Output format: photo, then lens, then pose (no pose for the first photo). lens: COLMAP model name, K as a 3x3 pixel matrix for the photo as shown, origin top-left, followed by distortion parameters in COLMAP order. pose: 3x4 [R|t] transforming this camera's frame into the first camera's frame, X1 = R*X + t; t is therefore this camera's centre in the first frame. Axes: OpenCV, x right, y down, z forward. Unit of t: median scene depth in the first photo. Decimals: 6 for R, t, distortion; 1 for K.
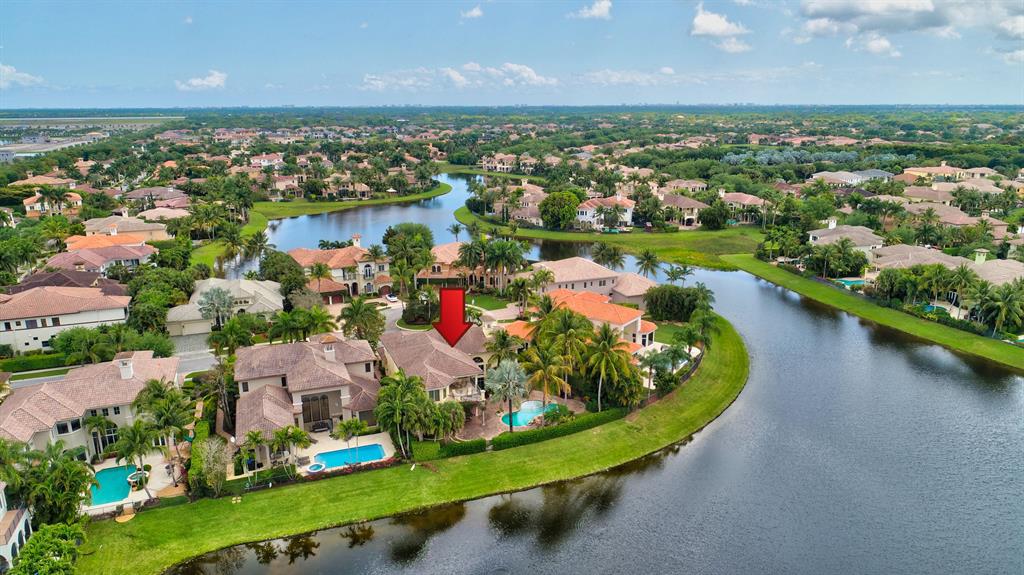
lens RADIAL K [[684.5, 0, 512.0], [0, 684.5, 287.5], [0, 0, 1]] dist [-0.001828, -0.001866]
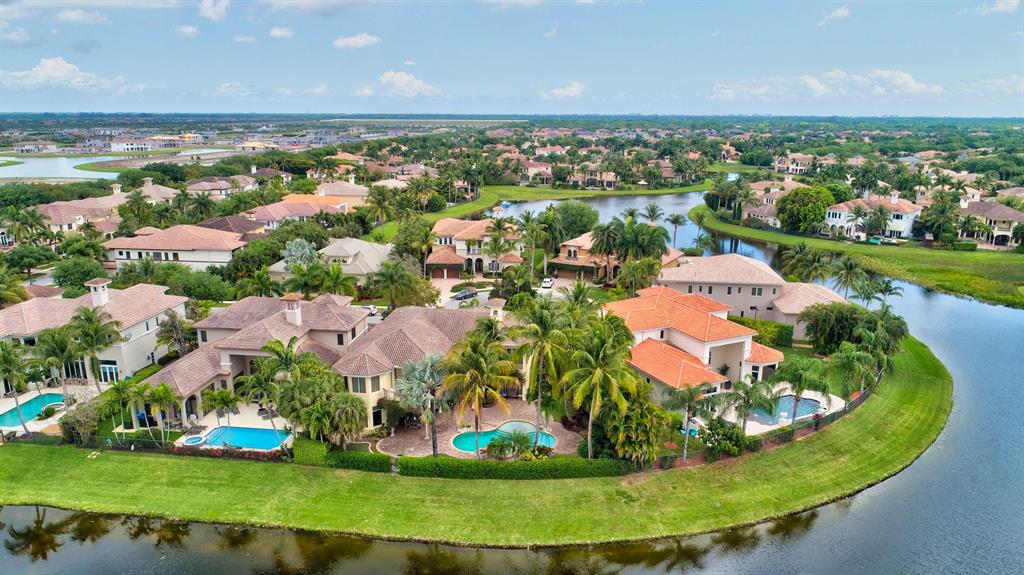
lens RADIAL K [[684.5, 0, 512.0], [0, 684.5, 287.5], [0, 0, 1]] dist [-0.001828, -0.001866]
pose [[0.886382, 0.122999, -0.446316, 0.150669], [-0.128663, 0.991530, 0.017729, 0.006614], [0.444717, 0.041709, 0.894700, 0.162700]]
